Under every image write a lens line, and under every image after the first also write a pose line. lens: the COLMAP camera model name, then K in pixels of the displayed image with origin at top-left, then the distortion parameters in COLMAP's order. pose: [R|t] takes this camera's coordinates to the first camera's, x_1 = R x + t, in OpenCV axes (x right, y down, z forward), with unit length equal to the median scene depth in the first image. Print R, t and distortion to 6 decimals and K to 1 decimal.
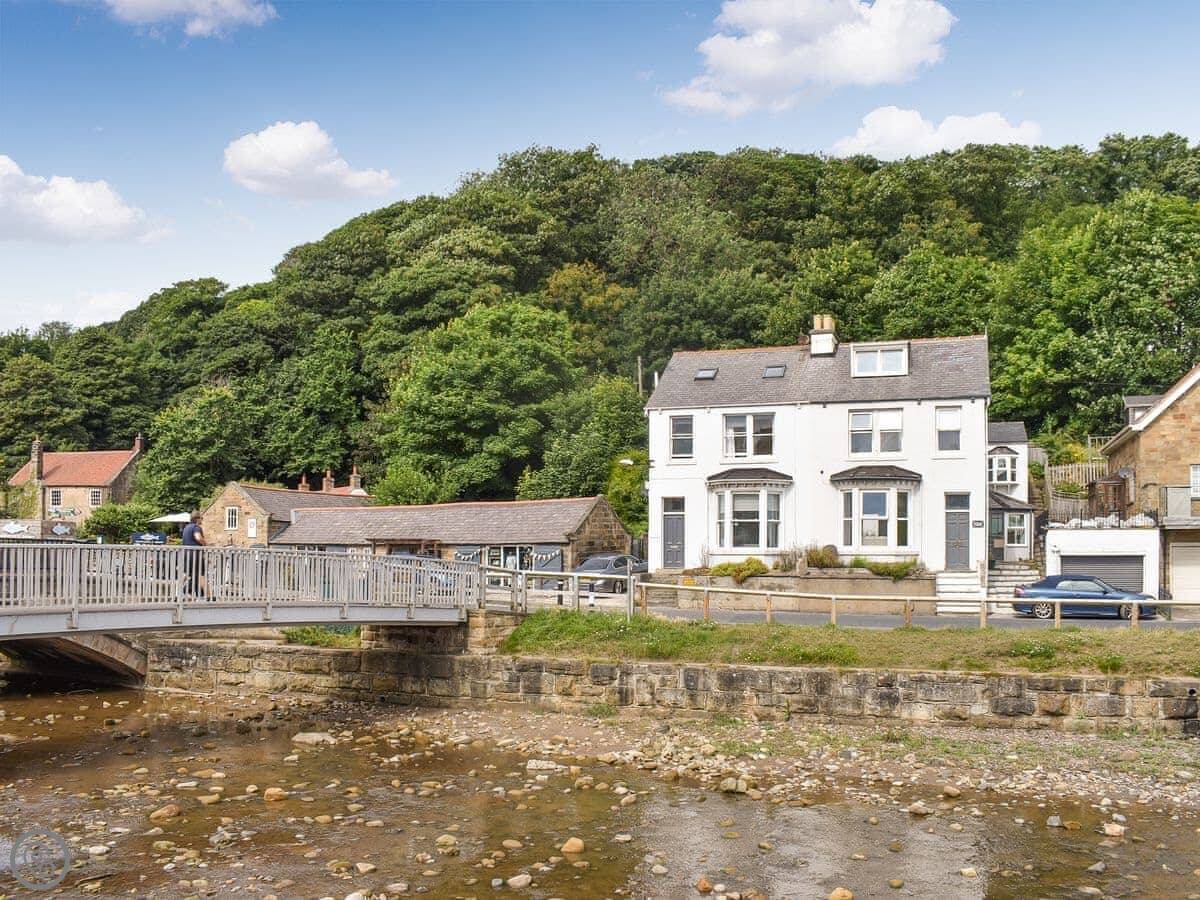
lens RADIAL K [[1098.3, 0, 600.0], [0, 1098.3, 450.0], [0, 0, 1]] dist [-0.106064, -0.014223]
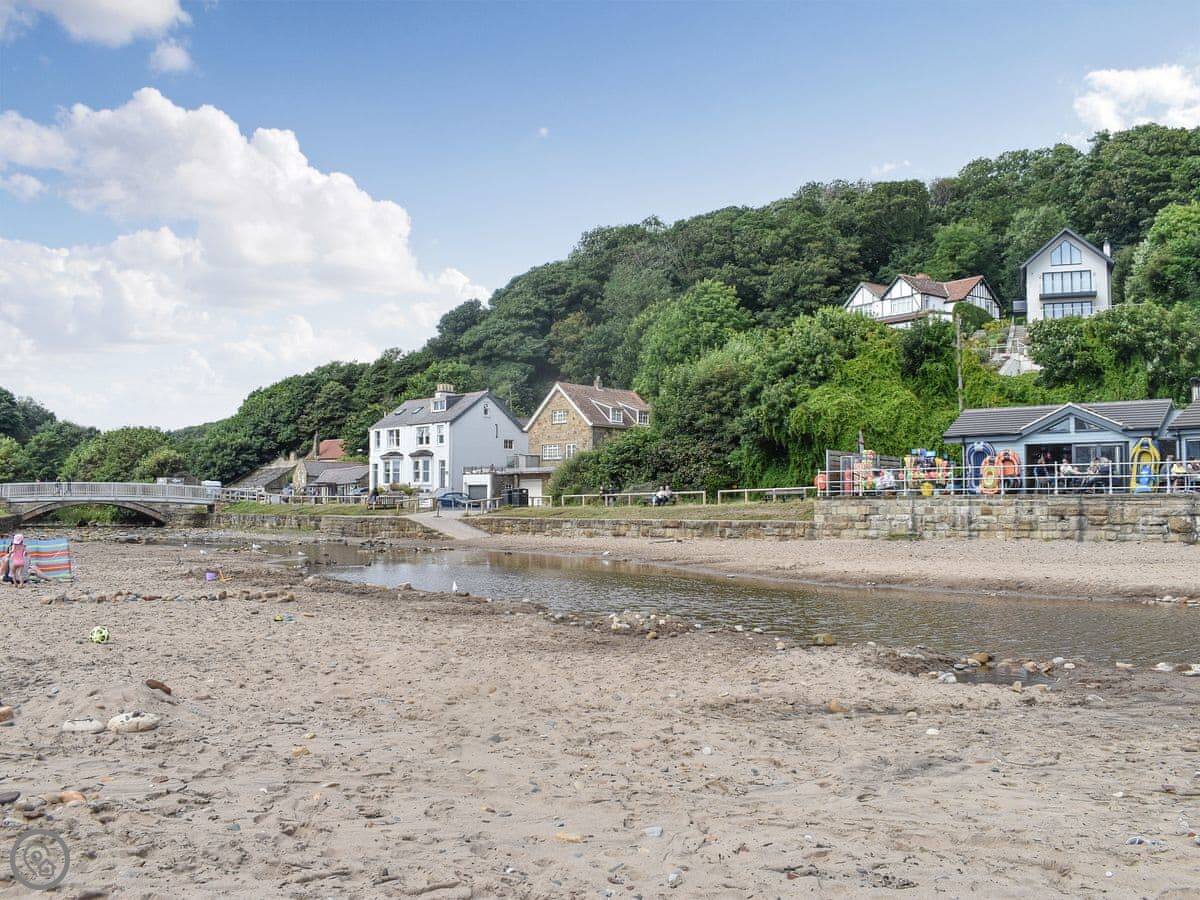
lens RADIAL K [[1098.3, 0, 600.0], [0, 1098.3, 450.0], [0, 0, 1]] dist [-0.106064, -0.014223]
pose [[0.893801, -0.028035, -0.447586, 1.658175], [0.048248, 0.998263, 0.033821, -0.048286], [0.445860, -0.051824, 0.893601, -1.010852]]
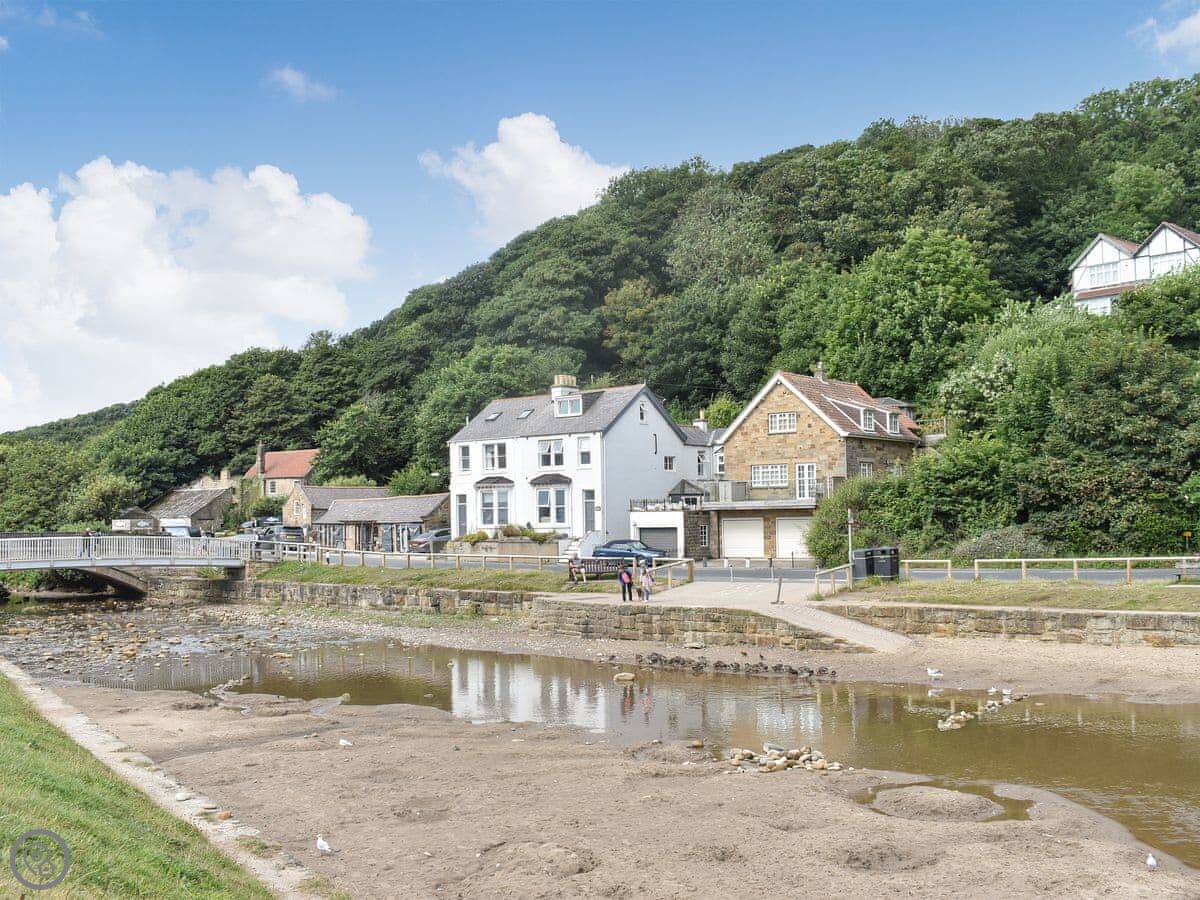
lens RADIAL K [[1240.5, 0, 600.0], [0, 1240.5, 450.0], [0, 0, 1]] dist [-0.106671, 0.033134]
pose [[0.936968, -0.040714, -0.347035, 0.934502], [0.058181, 0.997502, 0.040055, -0.089209], [0.344537, -0.057721, 0.936996, -0.707285]]
